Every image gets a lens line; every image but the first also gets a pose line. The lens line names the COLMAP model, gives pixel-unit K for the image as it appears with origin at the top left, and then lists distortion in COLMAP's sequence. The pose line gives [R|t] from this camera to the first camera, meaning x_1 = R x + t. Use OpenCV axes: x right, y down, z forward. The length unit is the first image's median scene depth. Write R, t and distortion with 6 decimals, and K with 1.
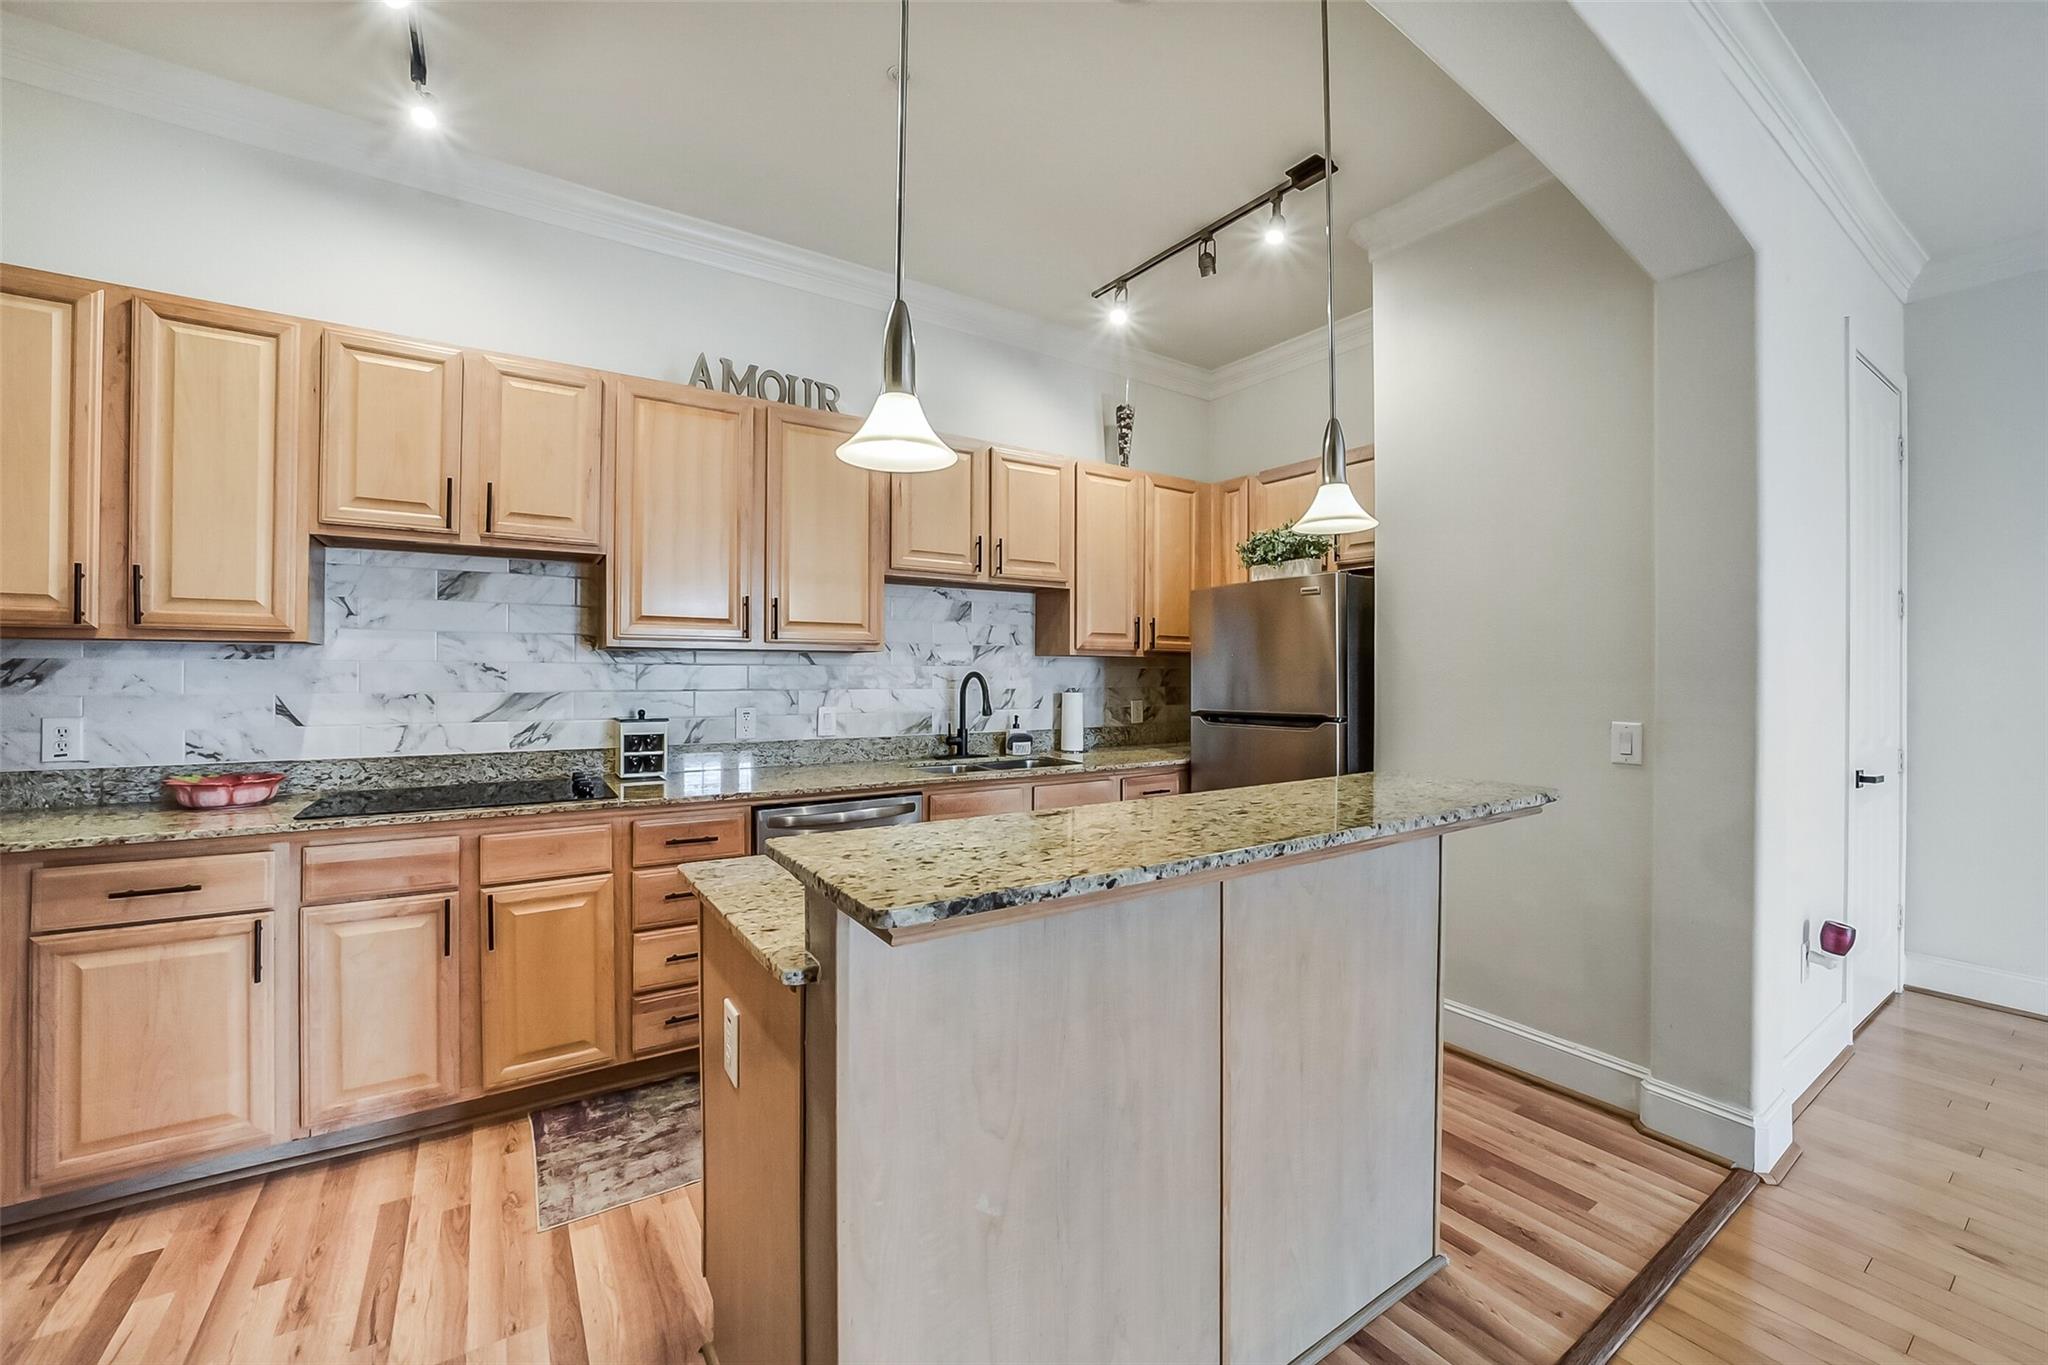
lens RADIAL K [[811.1, 0, 1038.3], [0, 811.1, 682.3], [0, 0, 1]] dist [-0.032769, 0.004628]
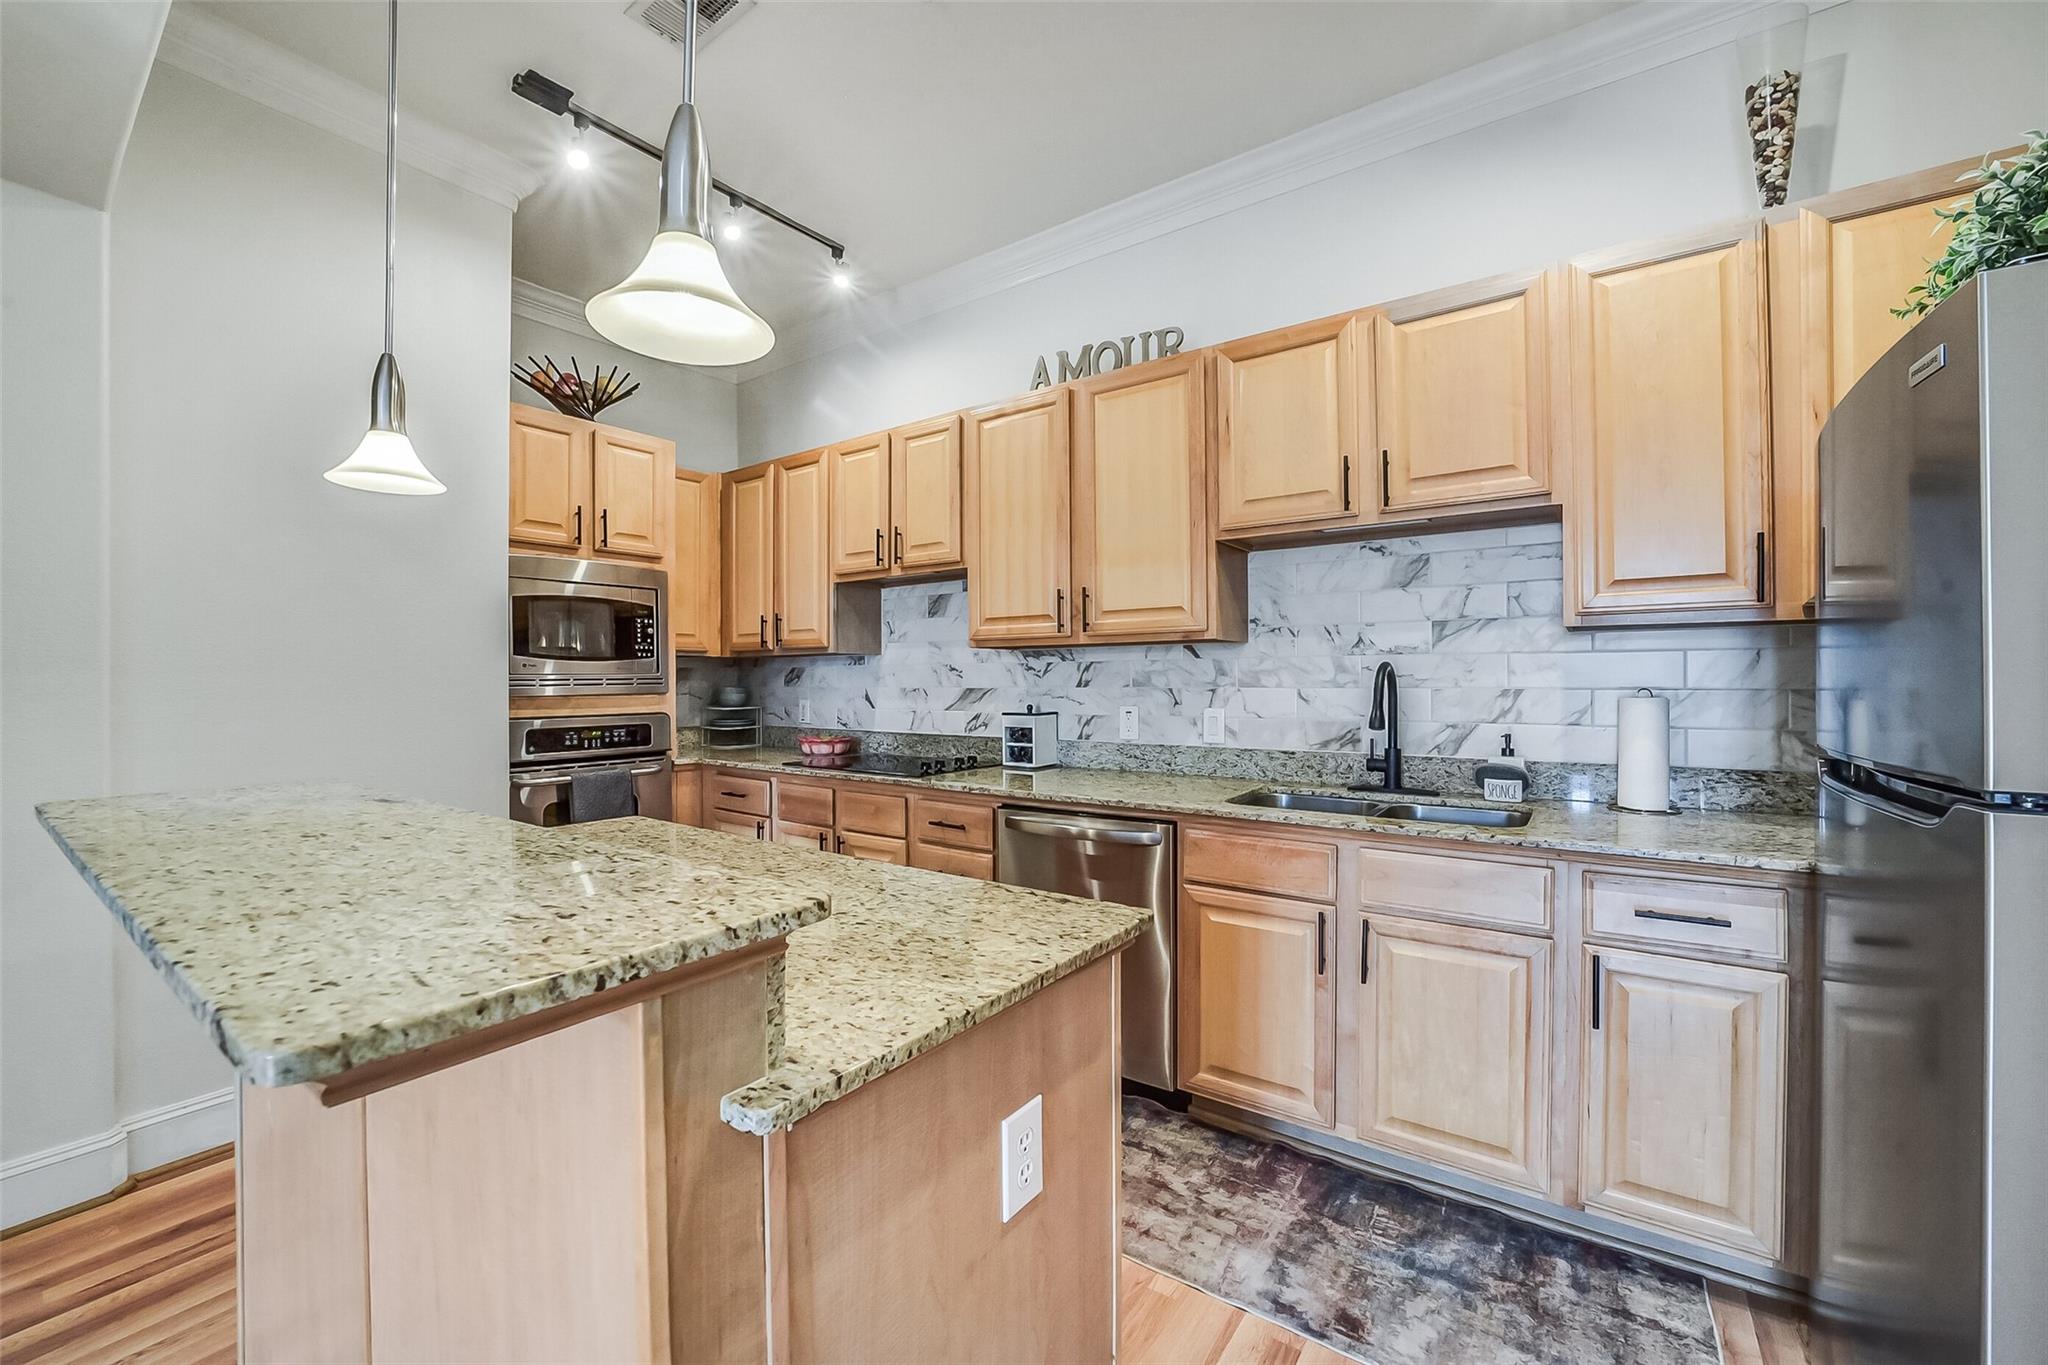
lens RADIAL K [[811.1, 0, 1041.9], [0, 811.1, 696.1], [0, 0, 1]] dist [-0.032769, 0.004628]
pose [[0.348197, 0.013838, -0.937319, 0.461198], [-0.001557, 0.999898, 0.014184, 0.006059], [0.937420, -0.003479, 0.348183, 0.545440]]
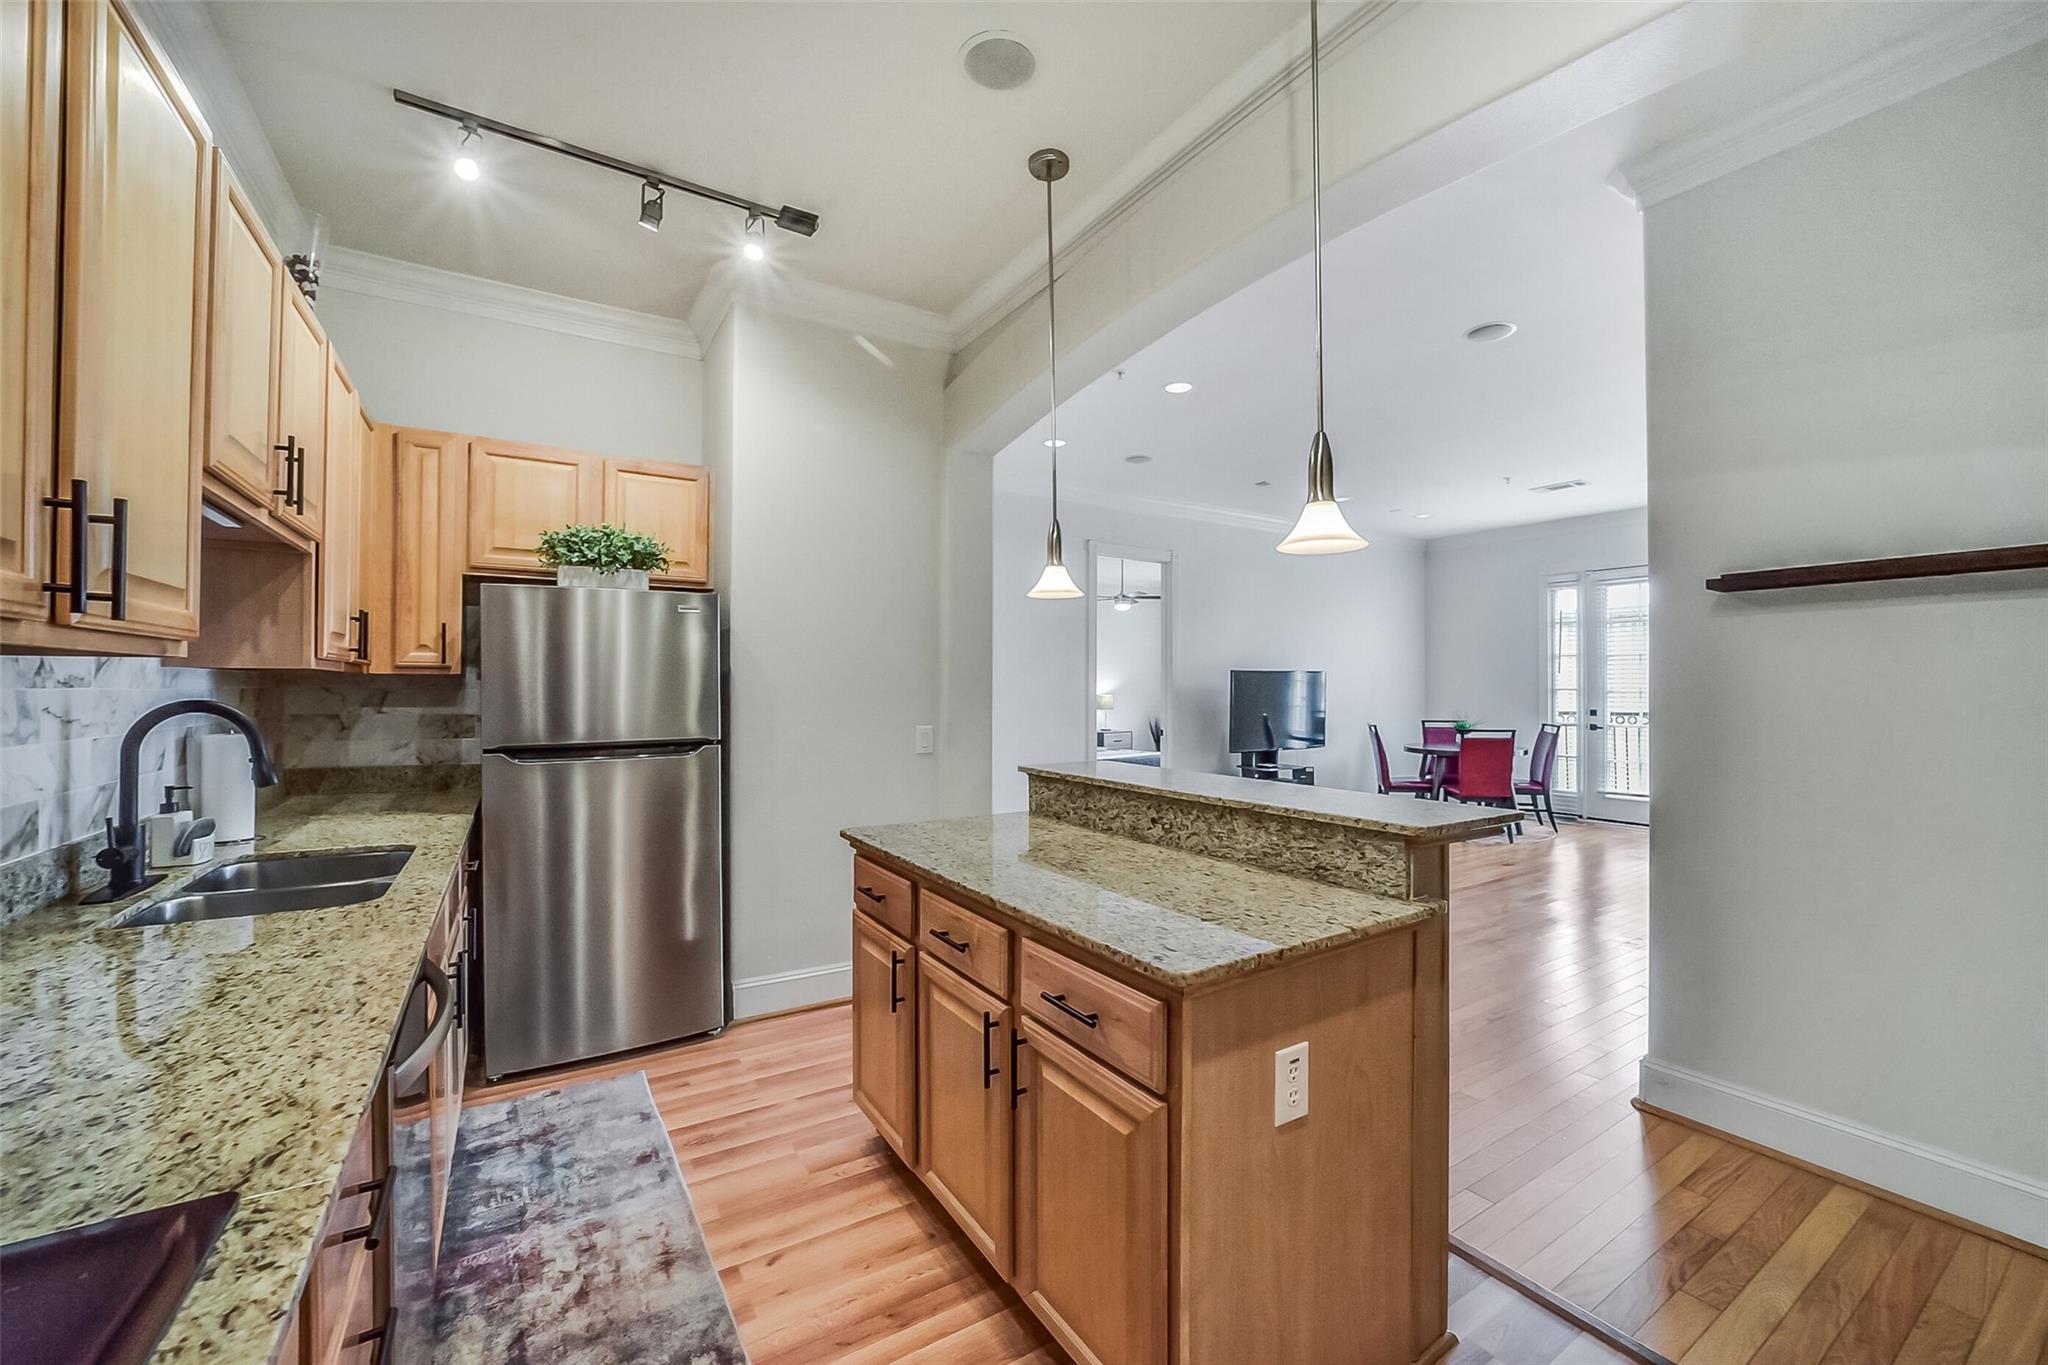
lens RADIAL K [[811.1, 0, 1035.1], [0, 811.1, 694.2], [0, 0, 1]] dist [-0.032769, 0.004628]
pose [[0.033155, -0.010446, 0.999396, -0.559700], [0.008419, 0.999913, 0.010172, -0.018477], [-0.999415, 0.008077, 0.033240, 0.517837]]
